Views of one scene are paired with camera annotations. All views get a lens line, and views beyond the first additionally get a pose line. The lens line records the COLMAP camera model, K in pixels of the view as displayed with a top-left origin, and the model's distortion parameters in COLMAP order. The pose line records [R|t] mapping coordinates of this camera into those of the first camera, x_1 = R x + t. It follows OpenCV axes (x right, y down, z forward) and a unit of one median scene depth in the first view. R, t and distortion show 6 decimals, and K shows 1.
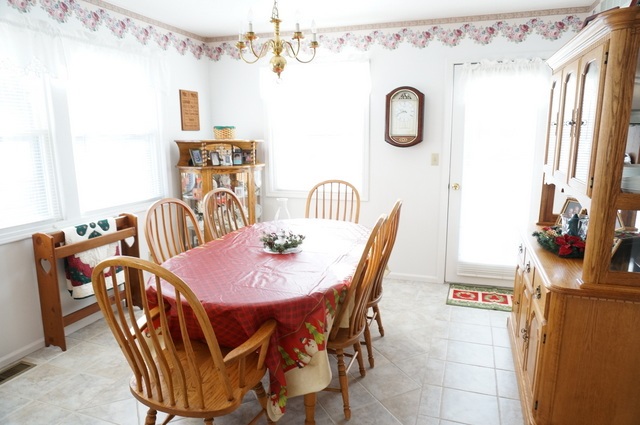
lens RADIAL K [[427.6, 0, 319.1], [0, 427.6, 213.4], [0, 0, 1]] dist [-0.036380, 0.026837]
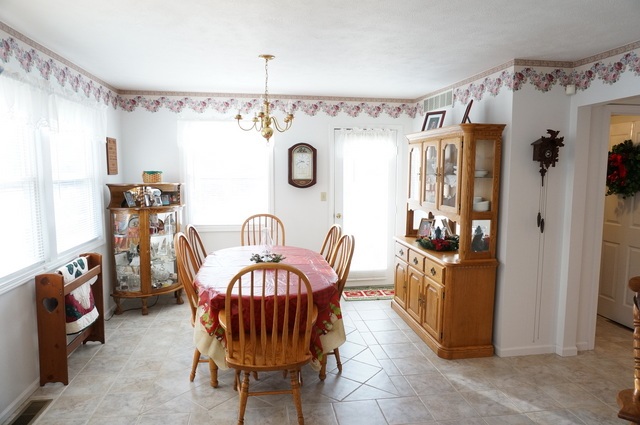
lens RADIAL K [[427.6, 0, 323.9], [0, 427.6, 211.1], [0, 0, 1]] dist [-0.036380, 0.026837]
pose [[0.881792, -0.037770, 0.470124, -0.392465], [0.080352, 0.994246, -0.070835, 0.016477], [-0.464744, 0.100237, 0.879753, -0.201082]]
